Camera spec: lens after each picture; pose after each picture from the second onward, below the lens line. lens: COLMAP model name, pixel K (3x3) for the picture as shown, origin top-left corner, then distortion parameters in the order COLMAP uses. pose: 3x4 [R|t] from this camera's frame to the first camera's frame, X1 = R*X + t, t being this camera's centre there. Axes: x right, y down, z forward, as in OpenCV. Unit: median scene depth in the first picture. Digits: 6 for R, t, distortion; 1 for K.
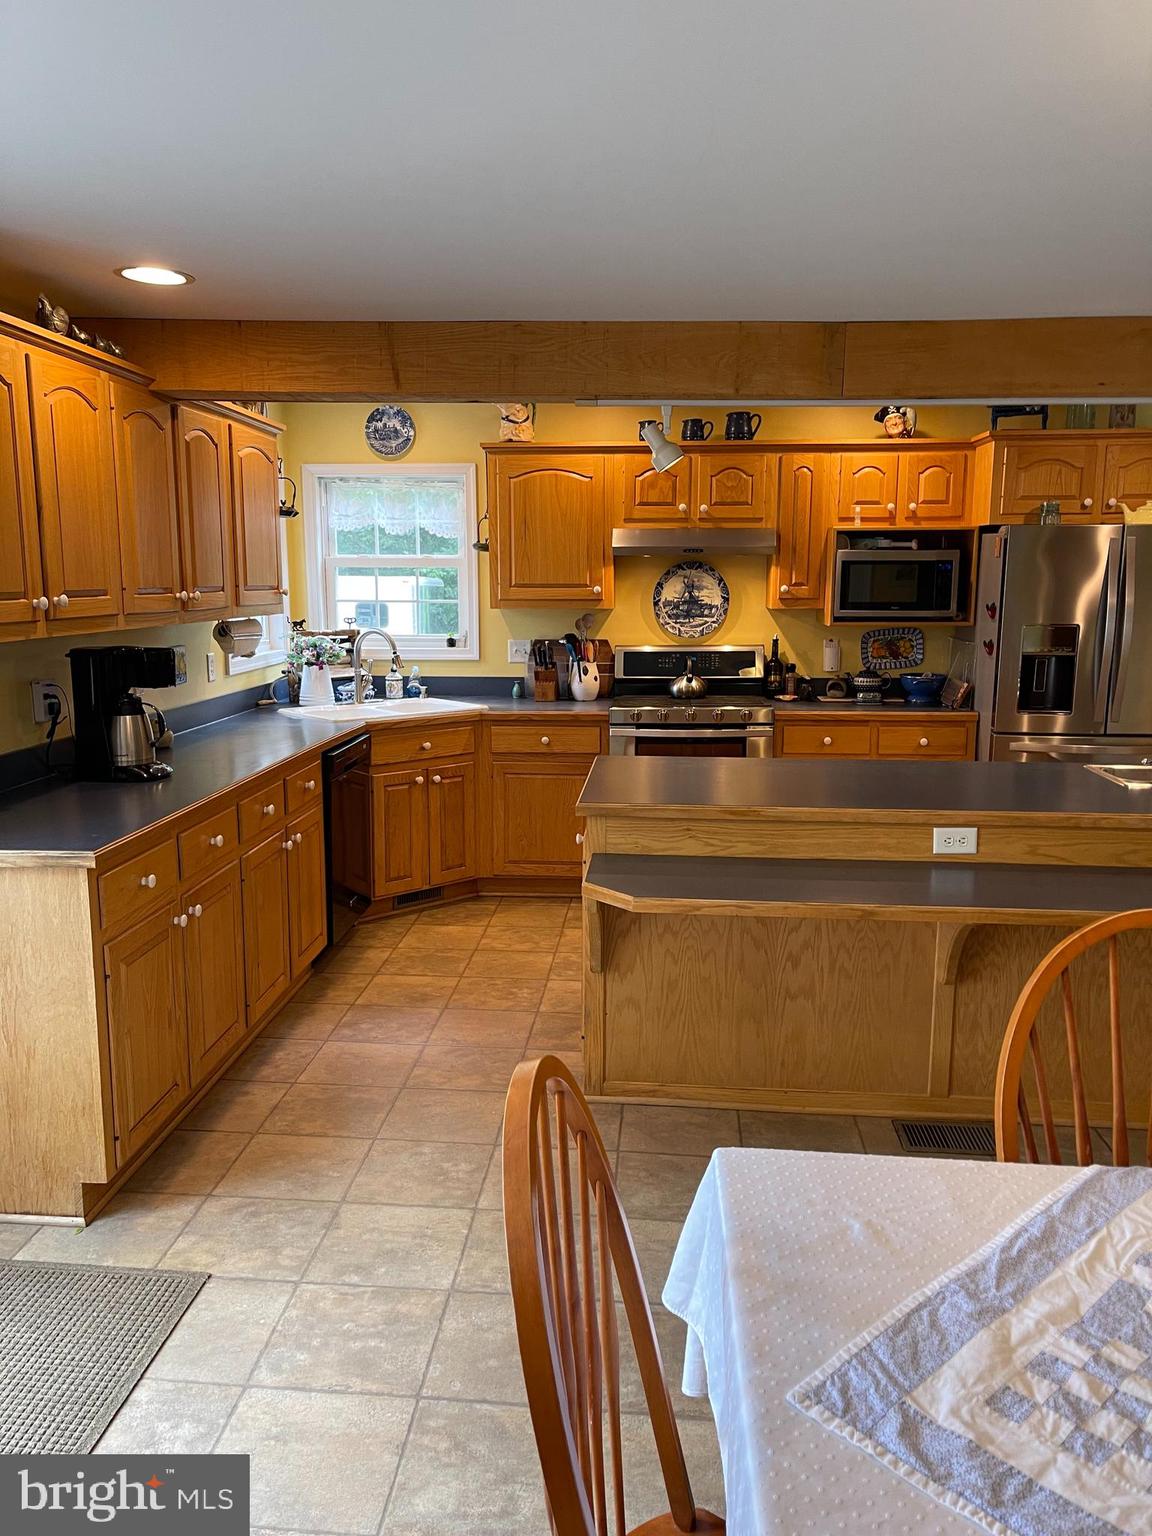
lens RADIAL K [[1169.0, 0, 579.3], [0, 1169.0, 771.2], [0, 0, 1]] dist [0.046290, -0.006013]
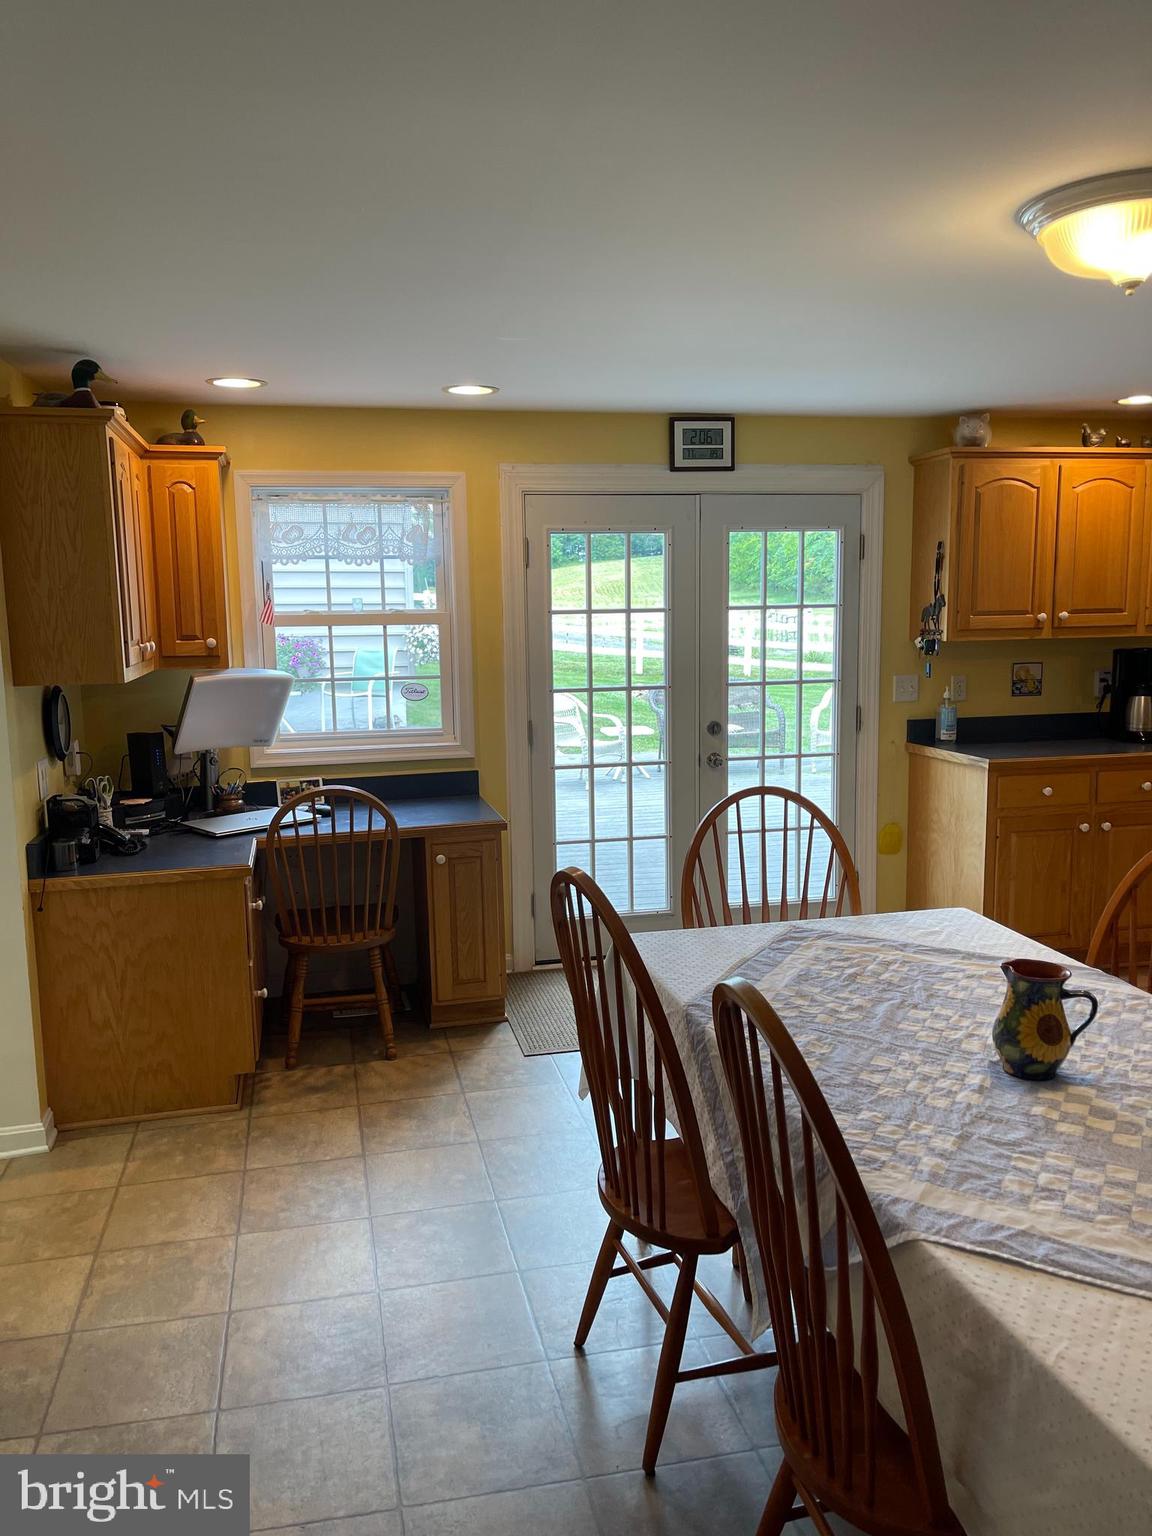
lens RADIAL K [[1169.0, 0, 563.5], [0, 1169.0, 766.8], [0, 0, 1]] dist [0.046290, -0.006013]
pose [[0.293065, 0.127031, -0.947616, 0.488240], [-0.143913, 0.985703, 0.087629, 0.008060], [0.945200, 0.110693, 0.307156, -0.056999]]
